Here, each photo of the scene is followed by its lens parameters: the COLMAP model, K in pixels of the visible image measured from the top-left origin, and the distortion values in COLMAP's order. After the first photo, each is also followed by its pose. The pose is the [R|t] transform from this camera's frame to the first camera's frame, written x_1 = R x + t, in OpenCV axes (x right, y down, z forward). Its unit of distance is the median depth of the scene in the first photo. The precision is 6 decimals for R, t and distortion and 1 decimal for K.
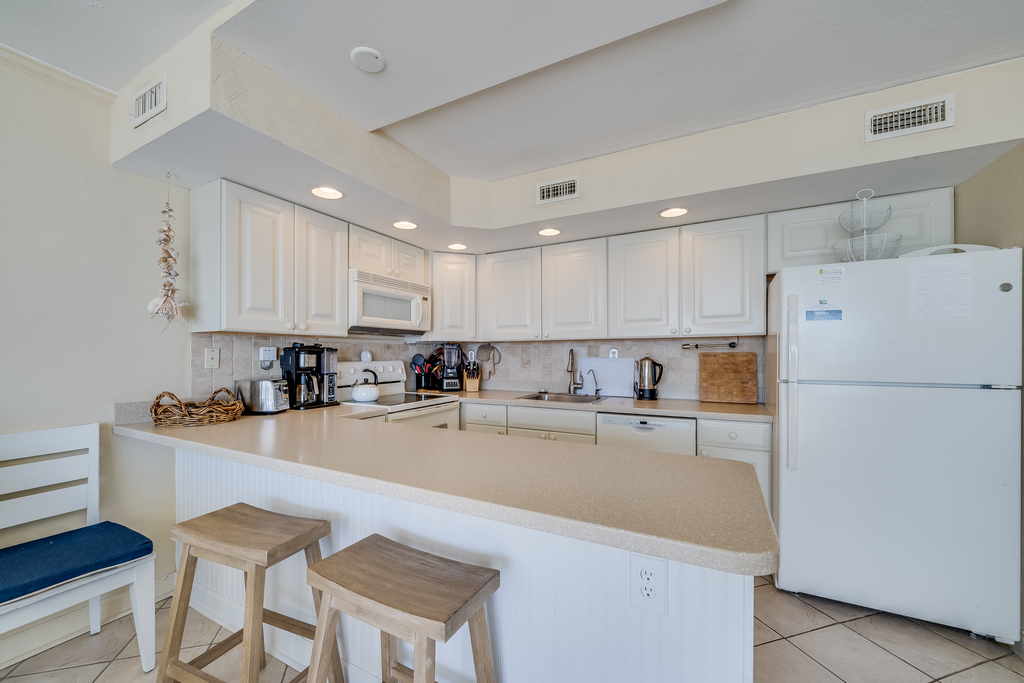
lens RADIAL K [[395.2, 0, 509.6], [0, 395.2, 355.1], [0, 0, 1]] dist [-0.007310, -0.000089]
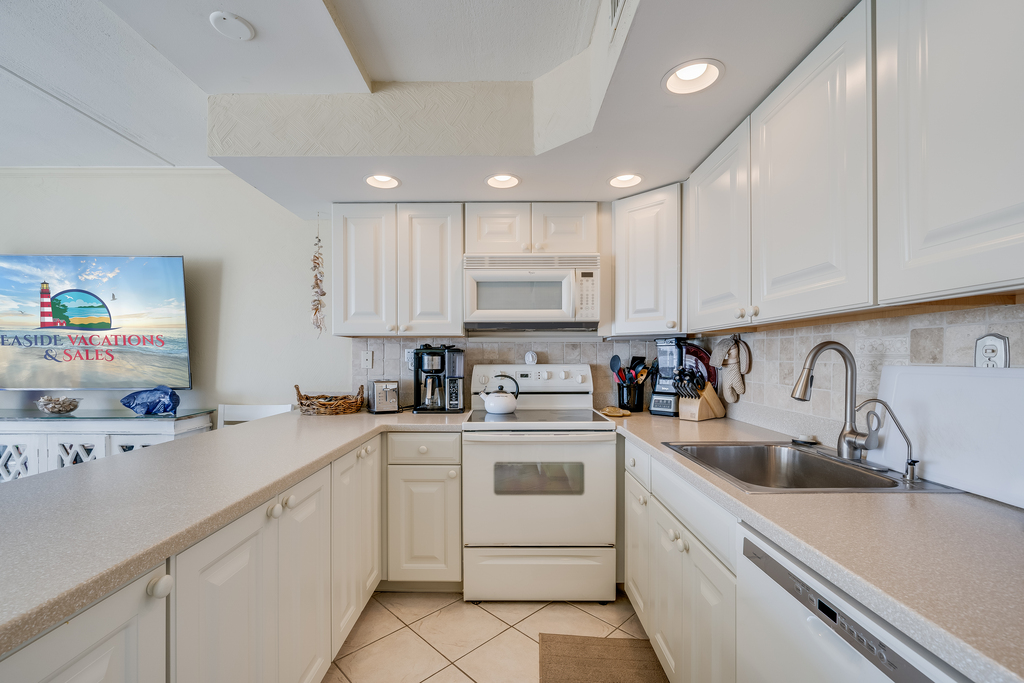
lens RADIAL K [[435.8, 0, 506.5], [0, 435.8, 363.6], [0, 0, 1]] dist [-0.002506, 0.000317]
pose [[0.458883, 0.014372, -0.888381, 0.450368], [-0.001154, 0.999878, 0.015580, -0.000213], [0.888496, -0.006124, 0.458843, 0.605796]]
